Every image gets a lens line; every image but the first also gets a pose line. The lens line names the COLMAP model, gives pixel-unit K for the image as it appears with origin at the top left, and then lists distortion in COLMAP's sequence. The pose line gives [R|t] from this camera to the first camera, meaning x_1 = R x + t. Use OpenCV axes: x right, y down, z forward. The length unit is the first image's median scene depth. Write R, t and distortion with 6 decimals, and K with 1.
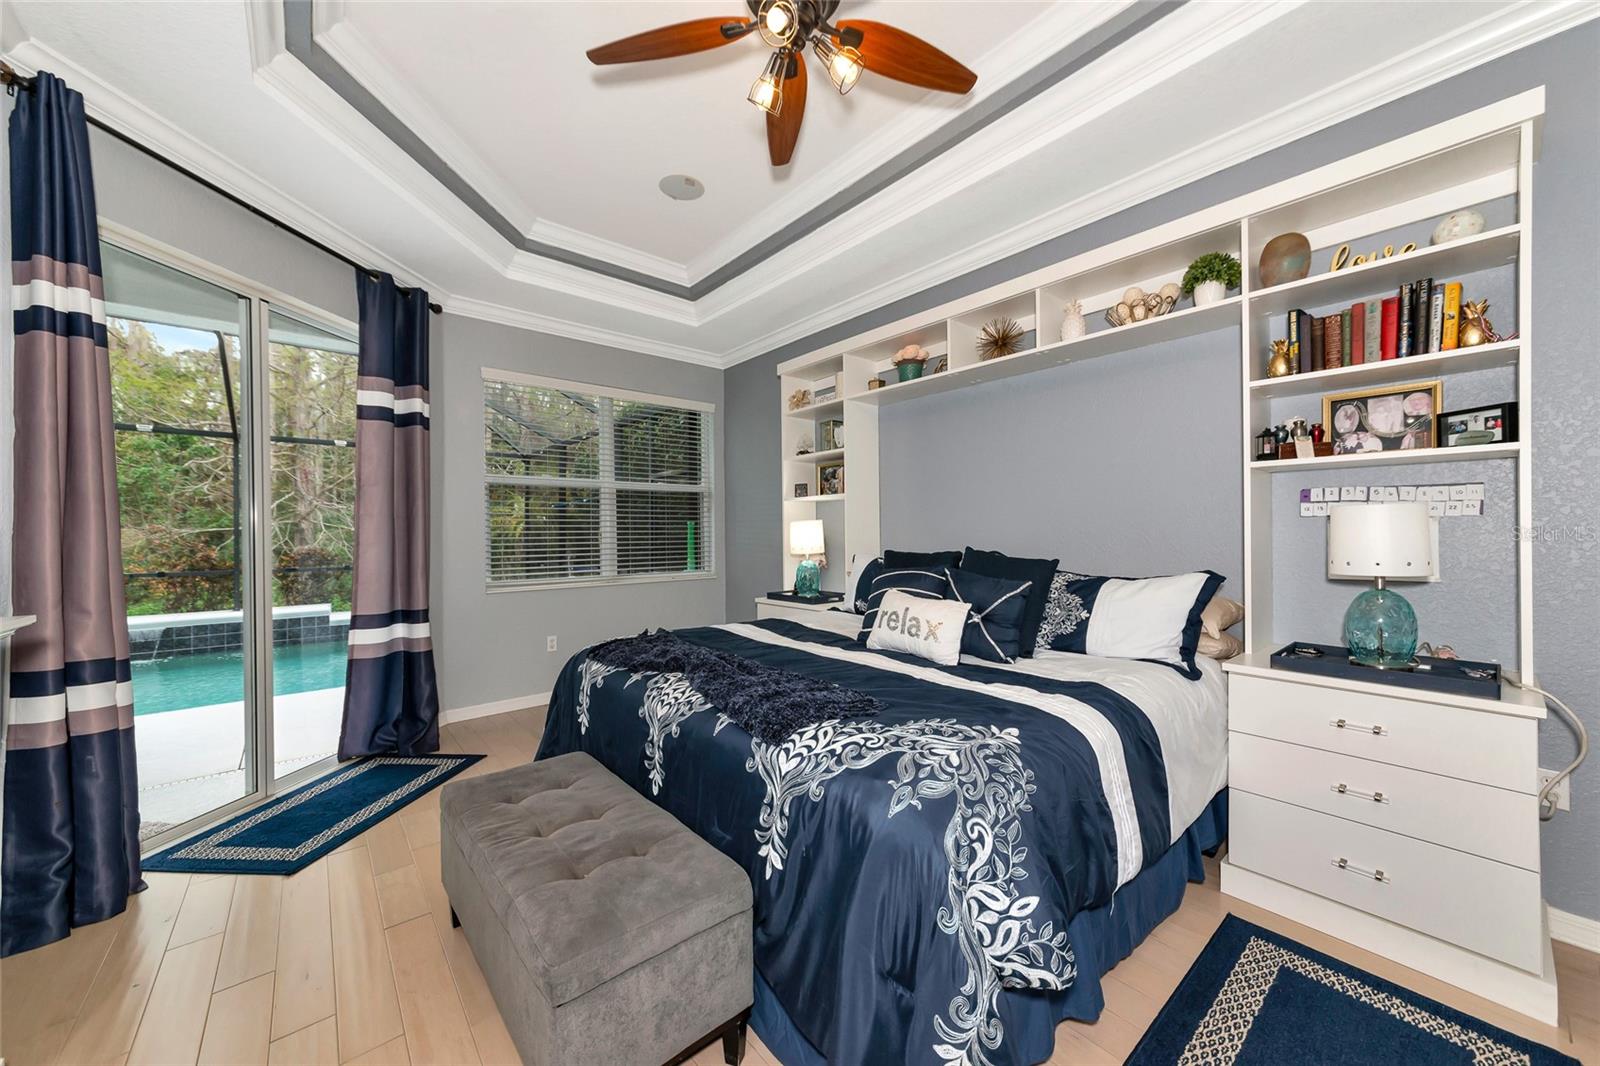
lens RADIAL K [[580.2, 0, 798.6], [0, 580.2, 534.3], [0, 0, 1]] dist [-0.001114, 0.000479]
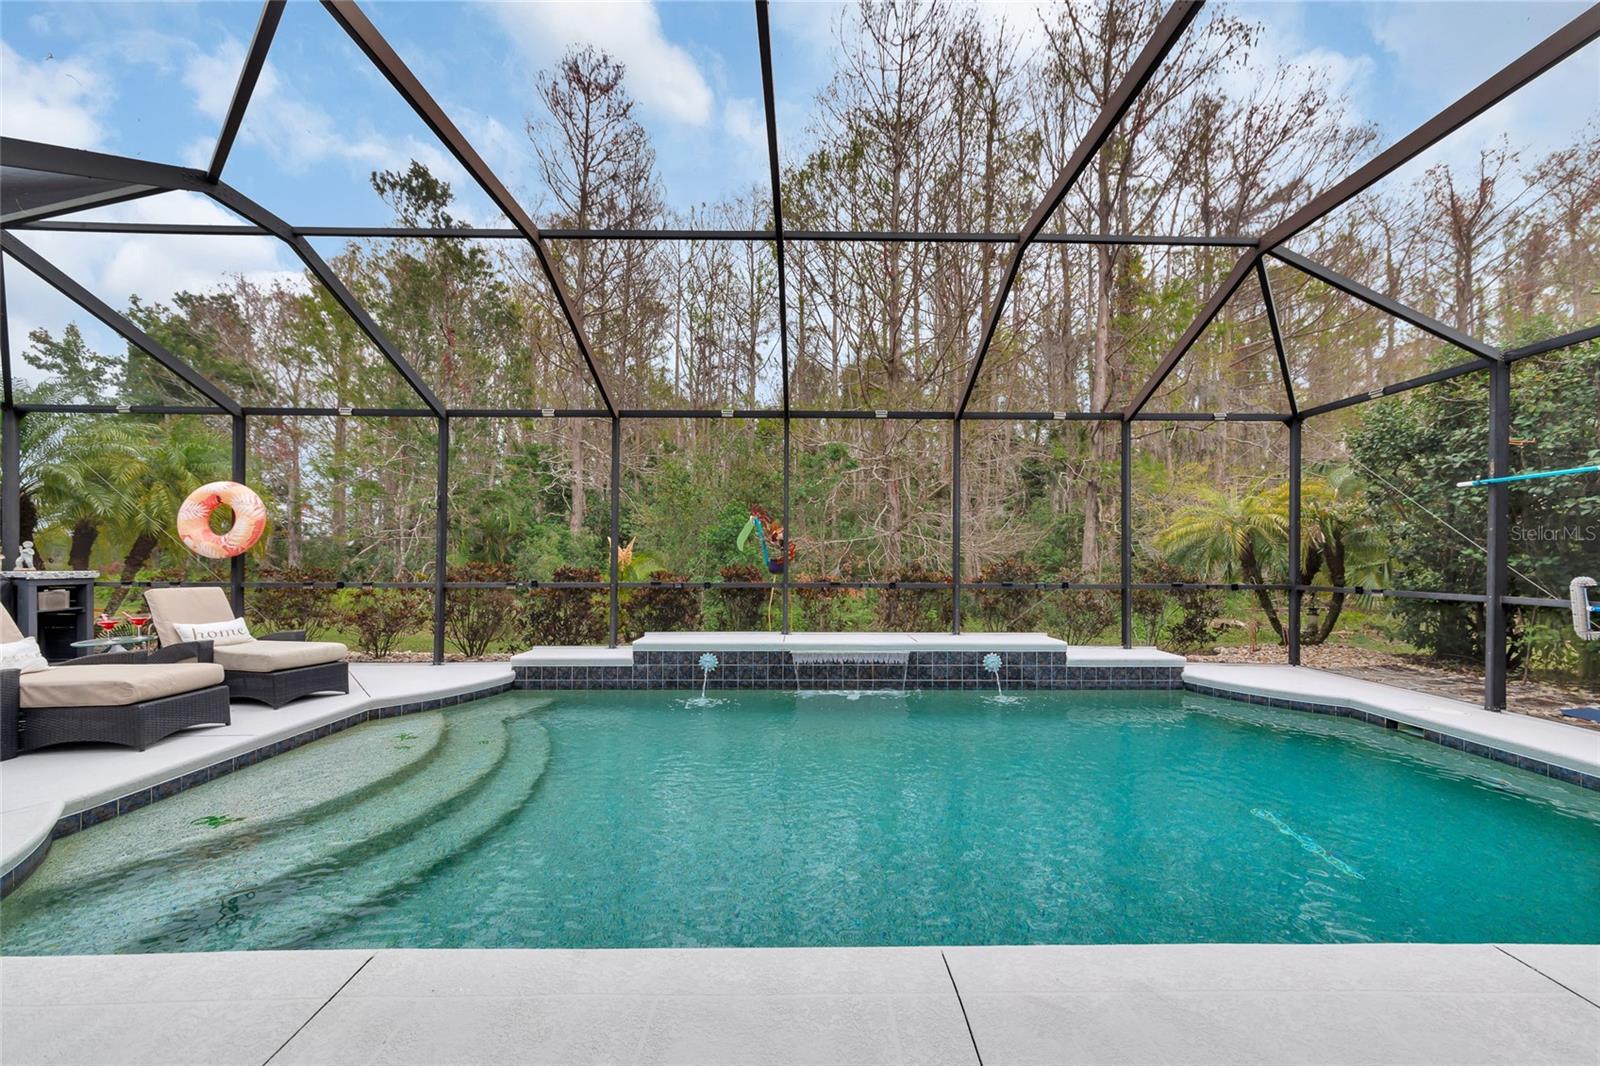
lens RADIAL K [[580.2, 0, 810.2], [0, 580.2, 545.8], [0, 0, 1]] dist [-0.001114, 0.000479]
pose [[0.768684, 0.000838, -0.639628, -0.689237], [-0.012341, 0.999832, -0.013520, 0.026293], [0.639509, 0.018286, 0.768566, 0.286412]]
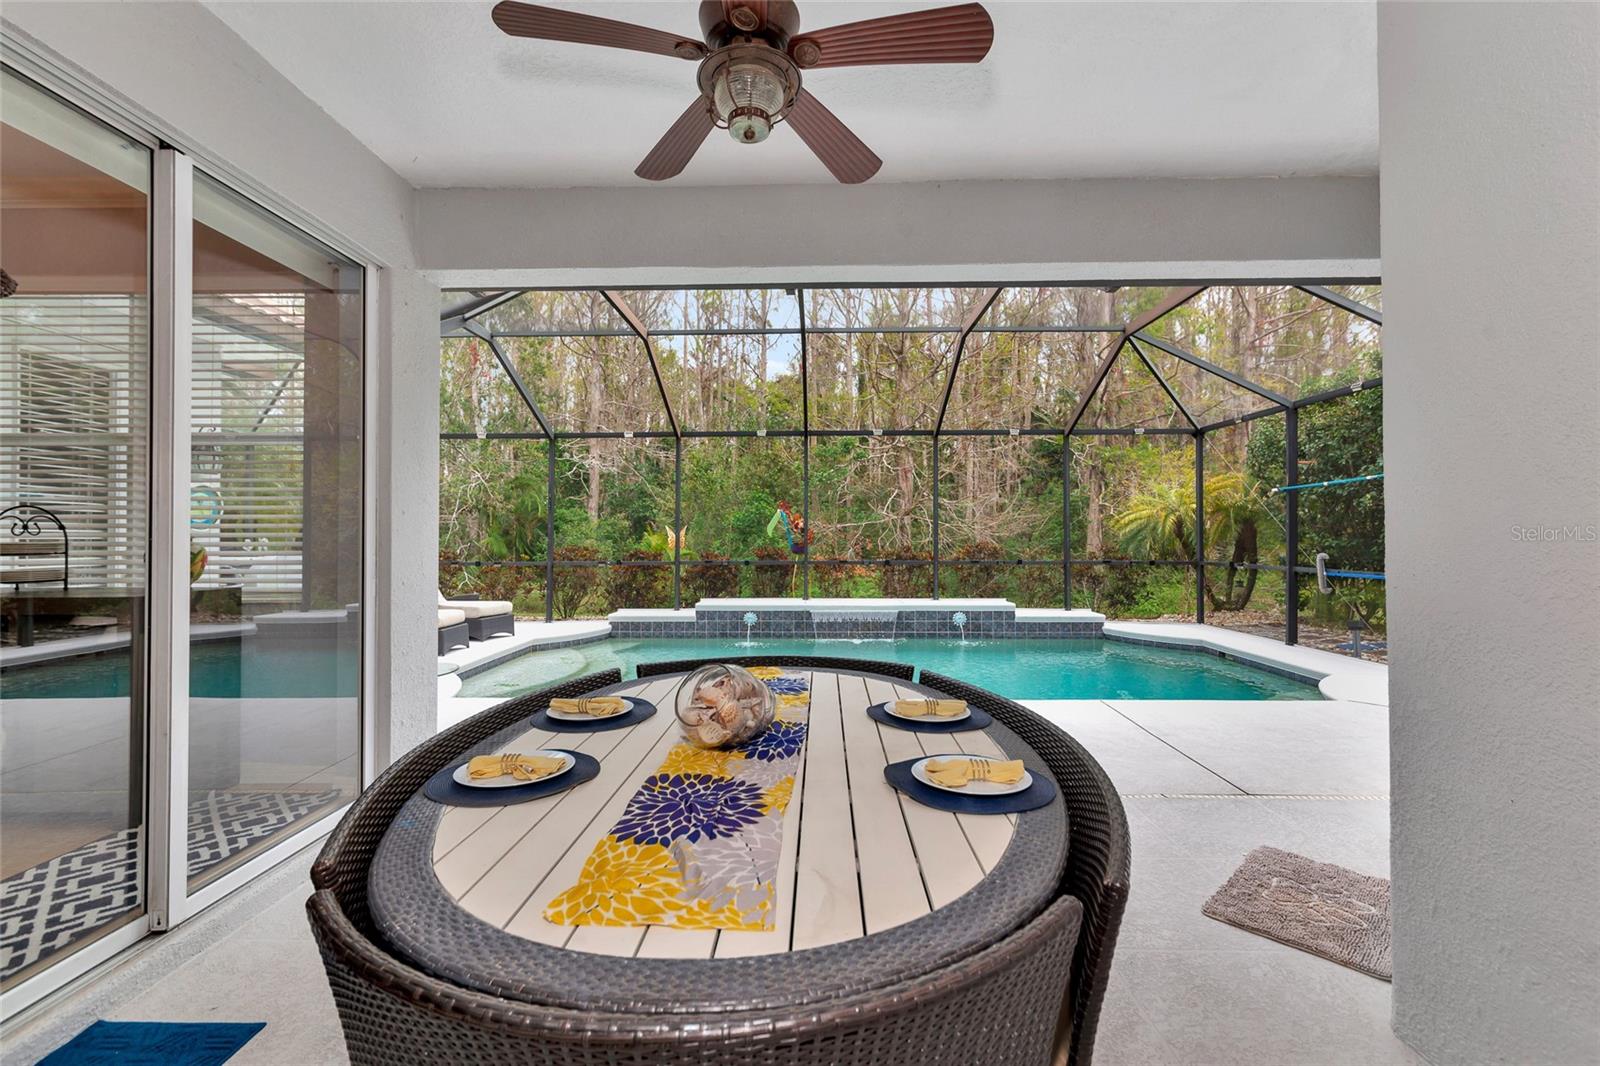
lens RADIAL K [[699.9, 0, 801.9], [0, 699.9, 528.6], [0, 0, 1]] dist [0.004950, 0.000465]
pose [[0.746999, 0.001823, -0.664823, -0.350215], [-0.007205, 0.999960, -0.005353, 0.013798], [0.664786, 0.008789, 0.746982, -0.118303]]
